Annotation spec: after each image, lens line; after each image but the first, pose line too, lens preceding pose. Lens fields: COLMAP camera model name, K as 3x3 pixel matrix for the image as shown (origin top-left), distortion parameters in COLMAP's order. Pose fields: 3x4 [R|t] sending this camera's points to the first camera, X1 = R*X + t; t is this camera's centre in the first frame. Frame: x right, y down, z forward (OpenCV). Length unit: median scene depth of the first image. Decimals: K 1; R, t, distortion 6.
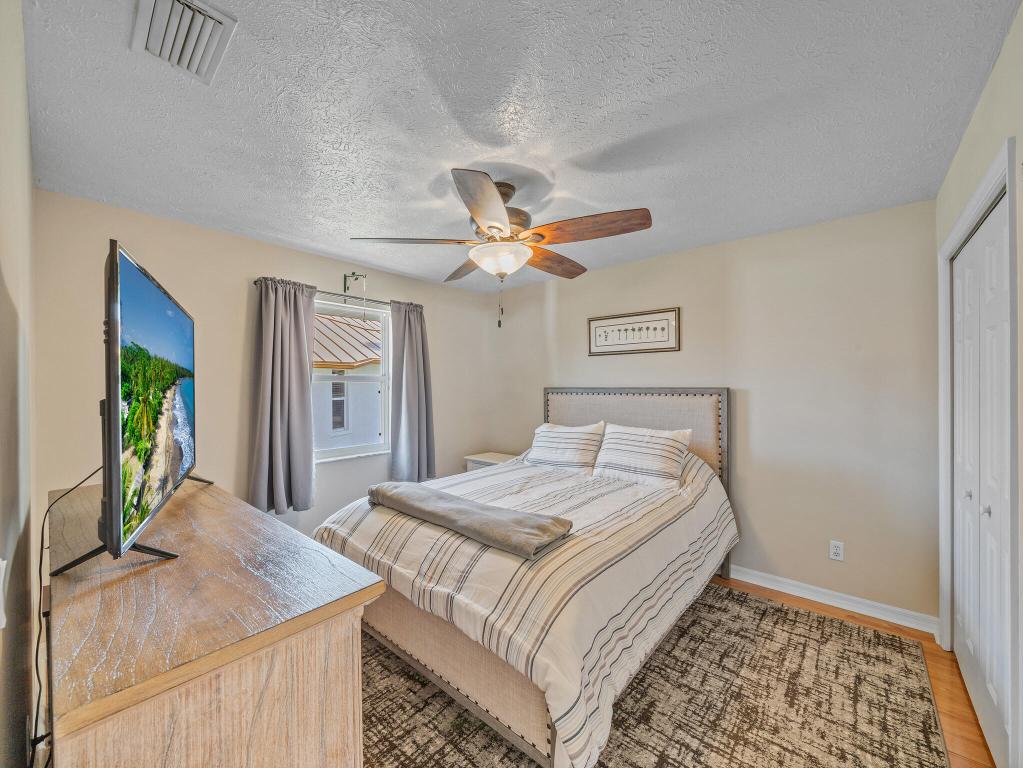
lens RADIAL K [[395.1, 0, 508.8], [0, 395.1, 387.3], [0, 0, 1]] dist [-0.007455, 0.000341]
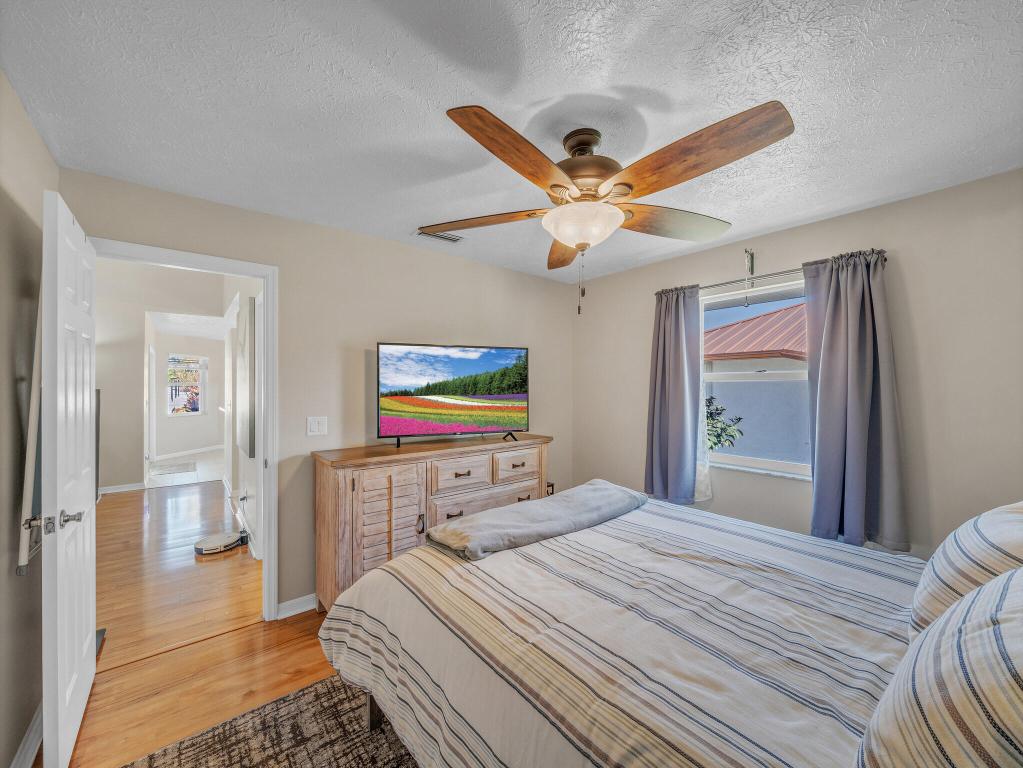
lens RADIAL K [[395.1, 0, 509.2], [0, 395.1, 385.6], [0, 0, 1]] dist [-0.007455, 0.000341]
pose [[-0.152425, 0.006013, -0.988297, 0.740528], [-0.000560, 0.999981, 0.006170, -0.011146], [0.988315, 0.001494, -0.152419, 0.912548]]
